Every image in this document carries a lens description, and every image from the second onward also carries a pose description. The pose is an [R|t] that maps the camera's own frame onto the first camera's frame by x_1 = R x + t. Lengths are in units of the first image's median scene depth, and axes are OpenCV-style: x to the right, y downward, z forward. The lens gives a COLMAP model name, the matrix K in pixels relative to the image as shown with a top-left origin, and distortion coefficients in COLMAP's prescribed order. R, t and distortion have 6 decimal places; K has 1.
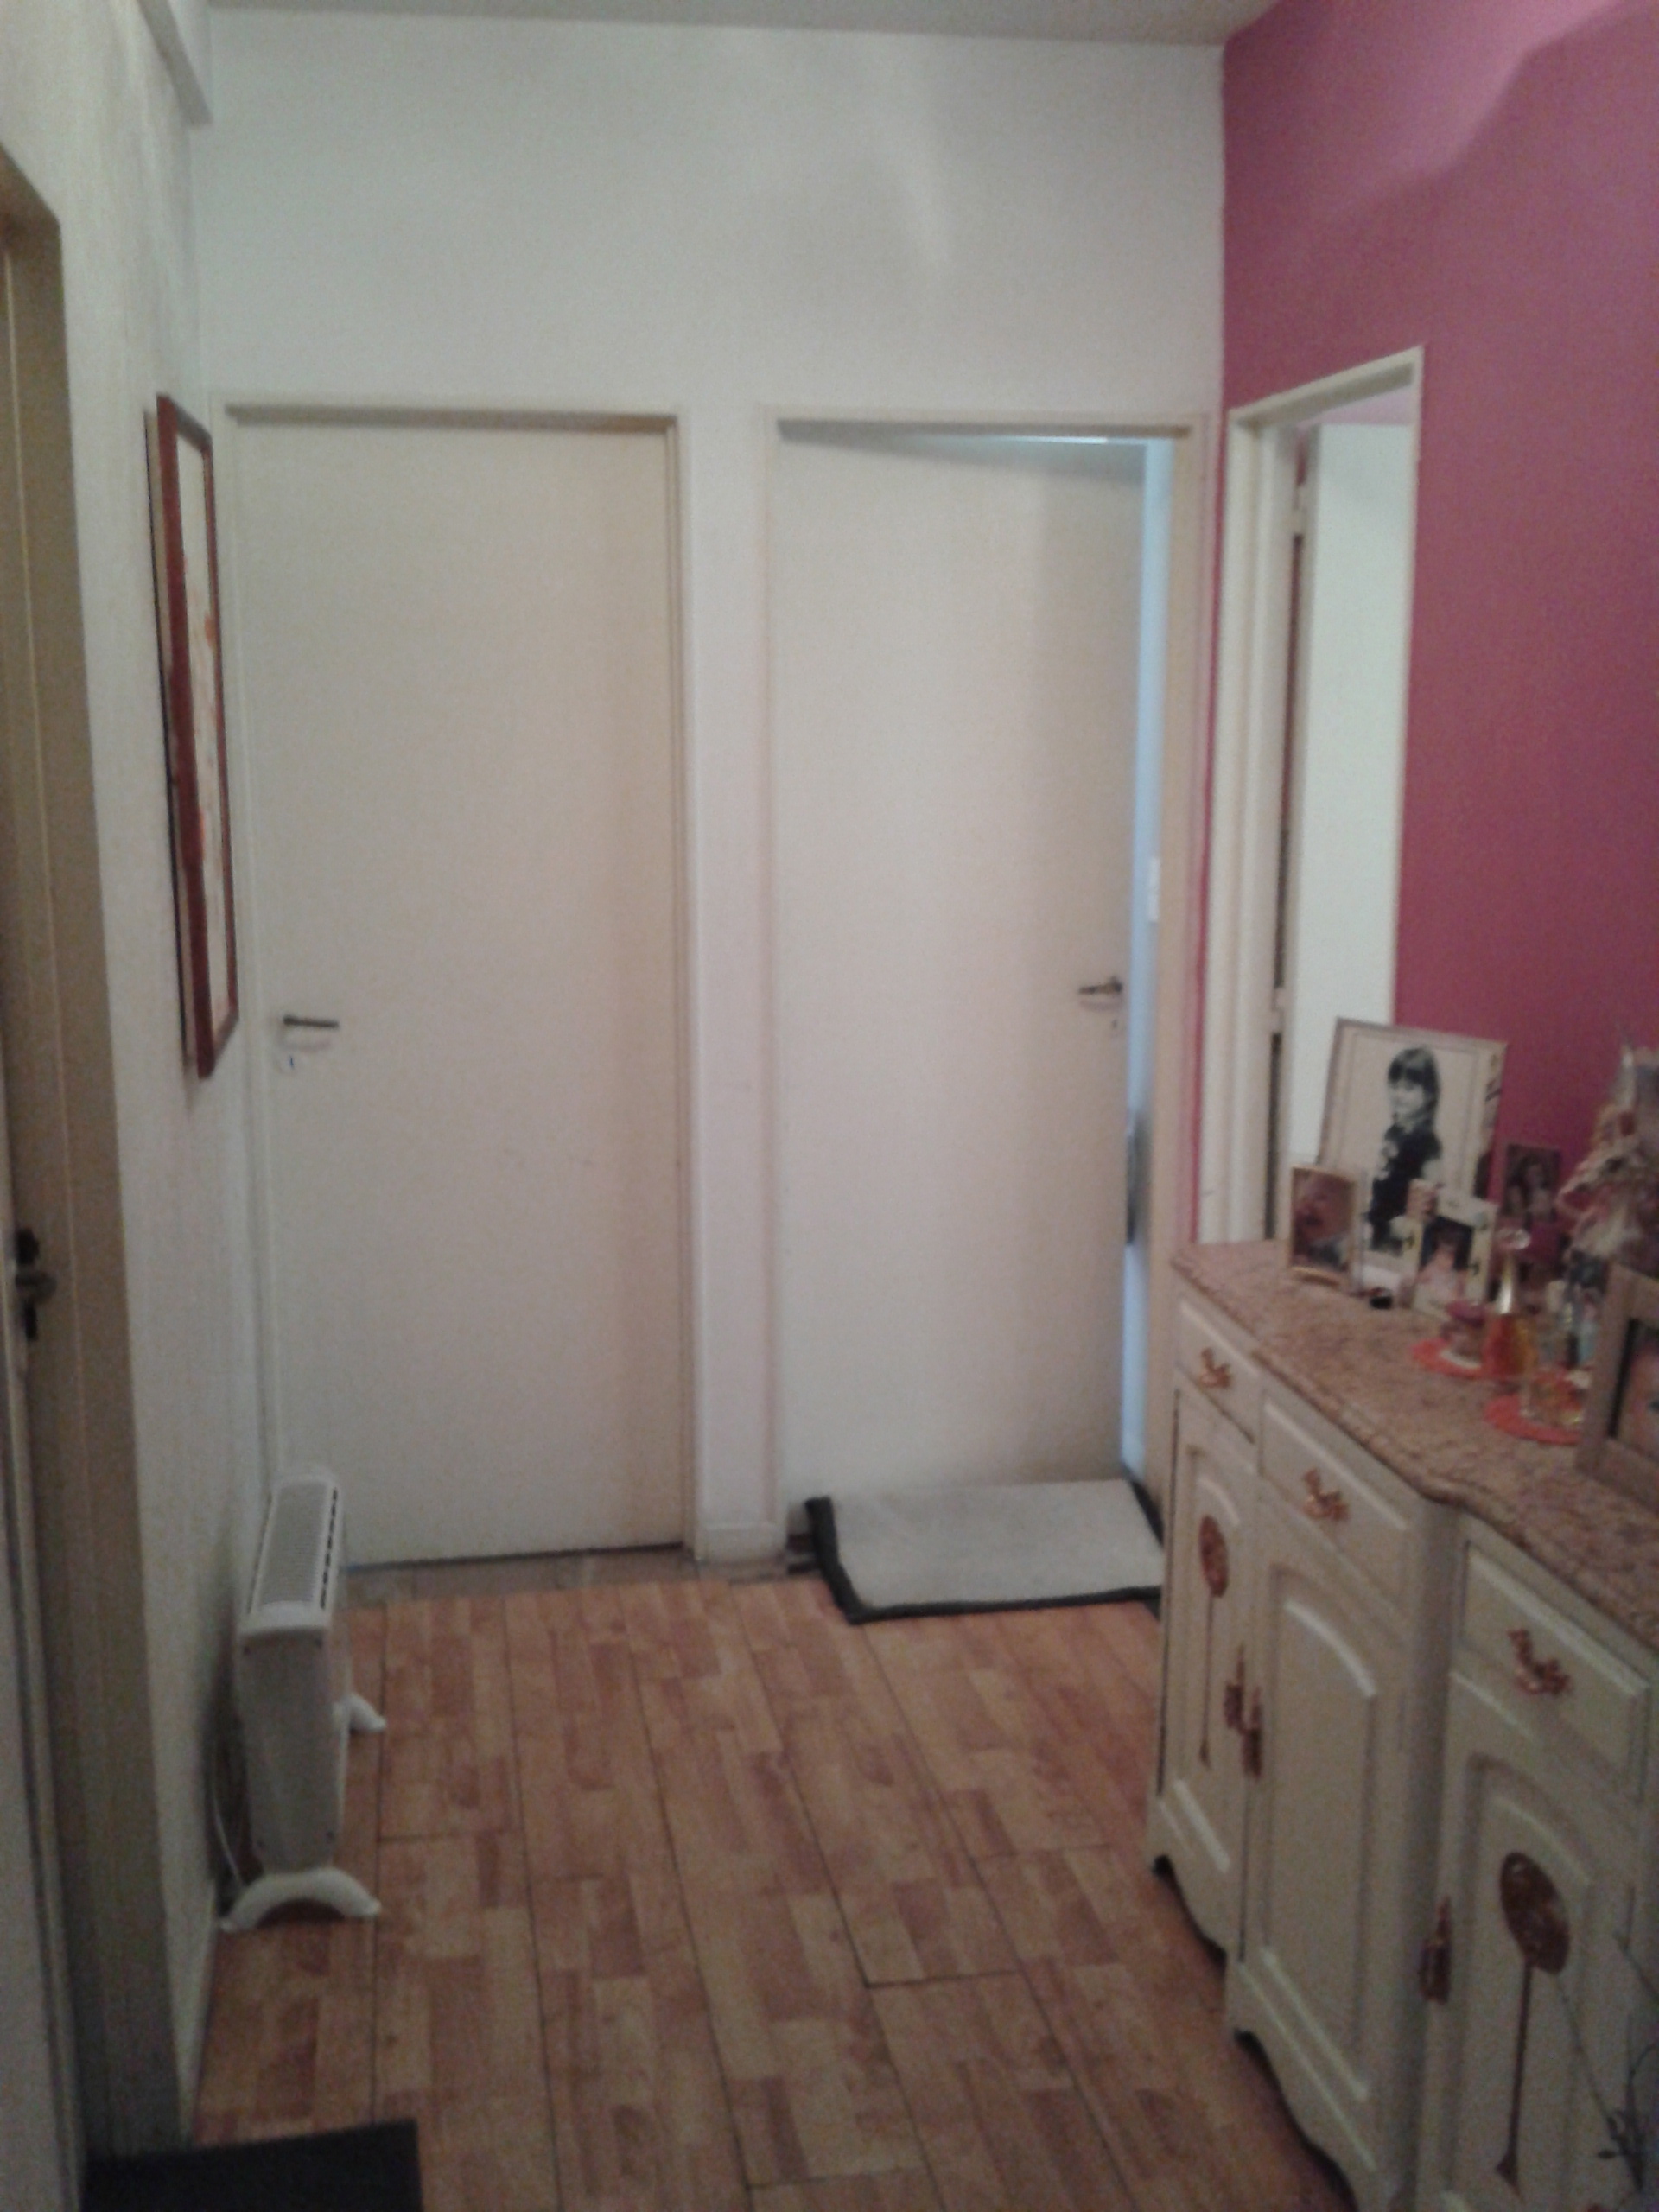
lens RADIAL K [[2214.8, 0, 829.5], [0, 2214.8, 1106.0], [0, 0, 1]] dist [0.220263, -0.627540]
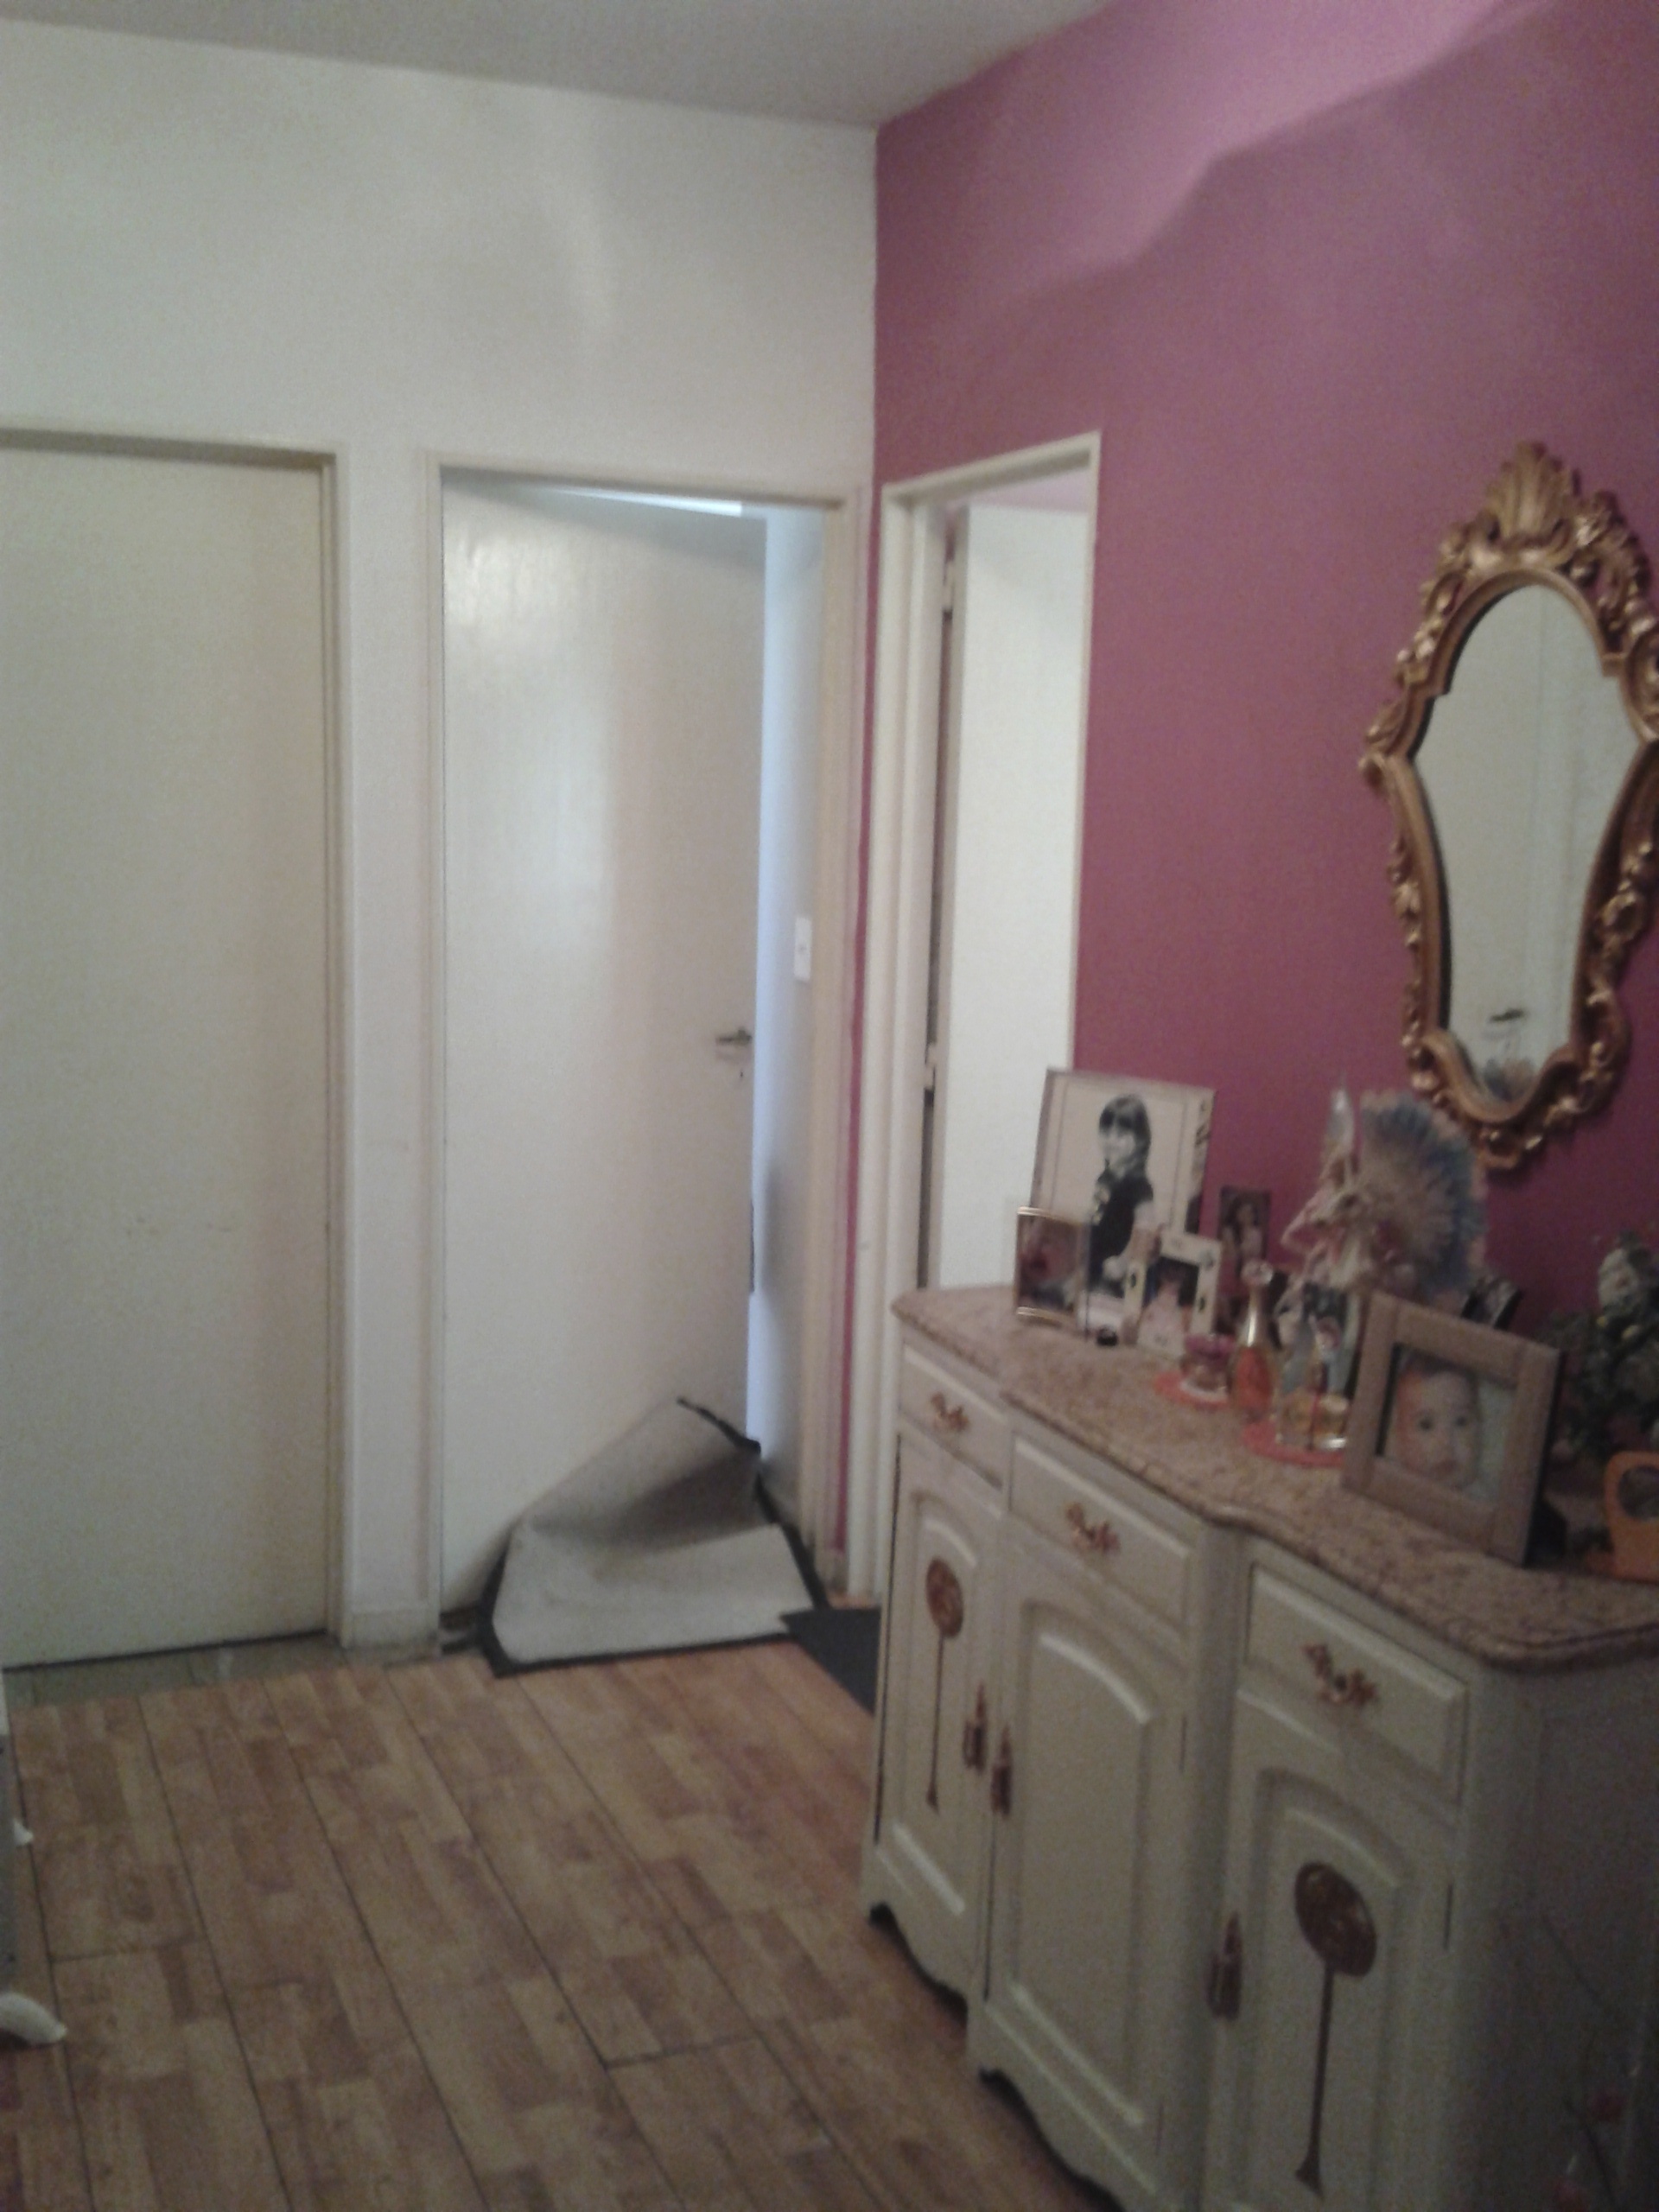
lens RADIAL K [[2214.8, 0, 829.5], [0, 2214.8, 1106.0], [0, 0, 1]] dist [0.220263, -0.627540]
pose [[0.973602, -0.006735, 0.228154, -0.107386], [0.013837, 0.999468, -0.029541, 0.006990], [-0.227834, 0.031918, 0.973177, 0.018620]]
